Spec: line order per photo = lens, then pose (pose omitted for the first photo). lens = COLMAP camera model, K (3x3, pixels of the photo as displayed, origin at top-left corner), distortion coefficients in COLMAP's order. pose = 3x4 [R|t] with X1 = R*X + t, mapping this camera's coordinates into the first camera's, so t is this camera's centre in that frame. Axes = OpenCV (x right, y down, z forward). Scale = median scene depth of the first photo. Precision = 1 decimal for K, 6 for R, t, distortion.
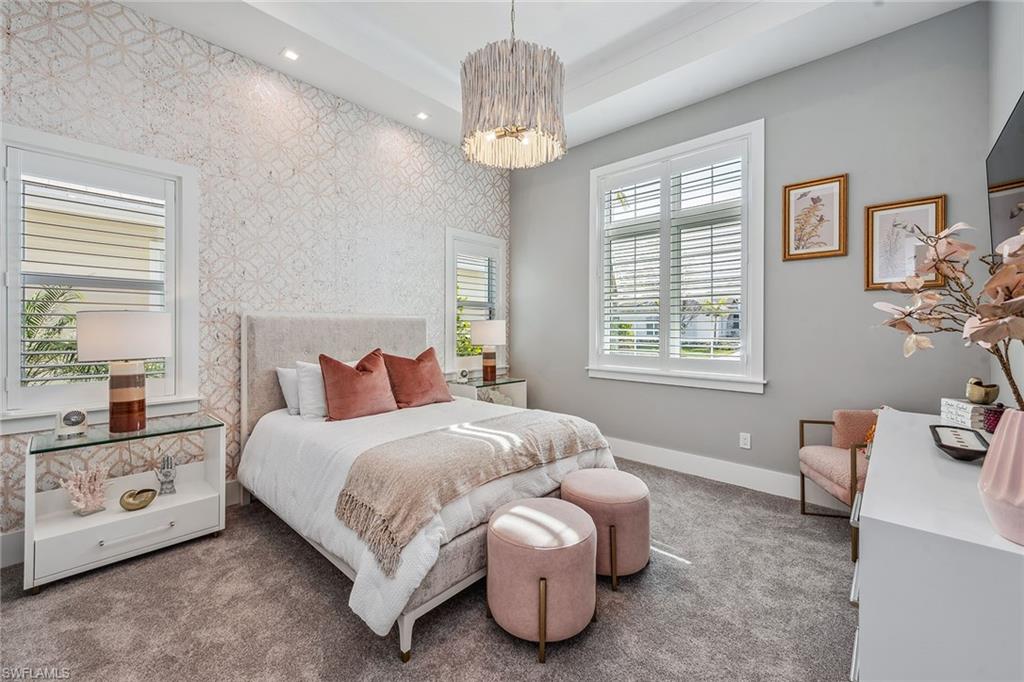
lens RADIAL K [[414.9, 0, 513.7], [0, 414.9, 333.7], [0, 0, 1]] dist [0.008415, -0.000884]
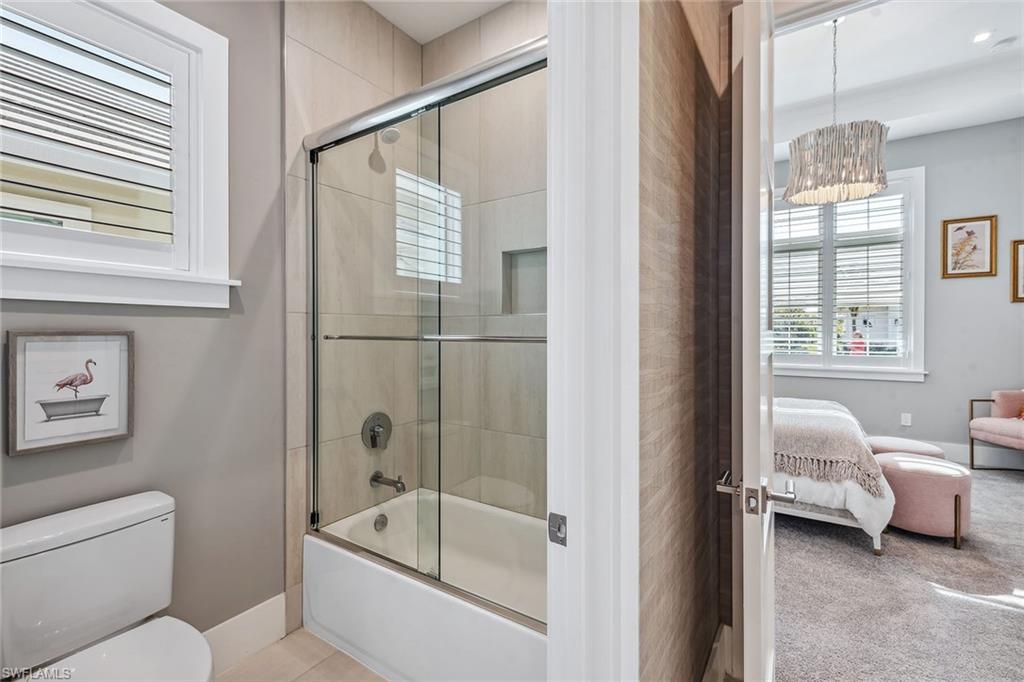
lens RADIAL K [[442.6, 0, 510.6], [0, 442.6, 338.9], [0, 0, 1]] dist [0.008867, -0.002994]
pose [[0.989506, 0.001514, 0.144487, -0.886340], [-0.000745, 0.999985, -0.005377, 0.021852], [-0.144493, 0.005213, 0.989492, -0.175458]]
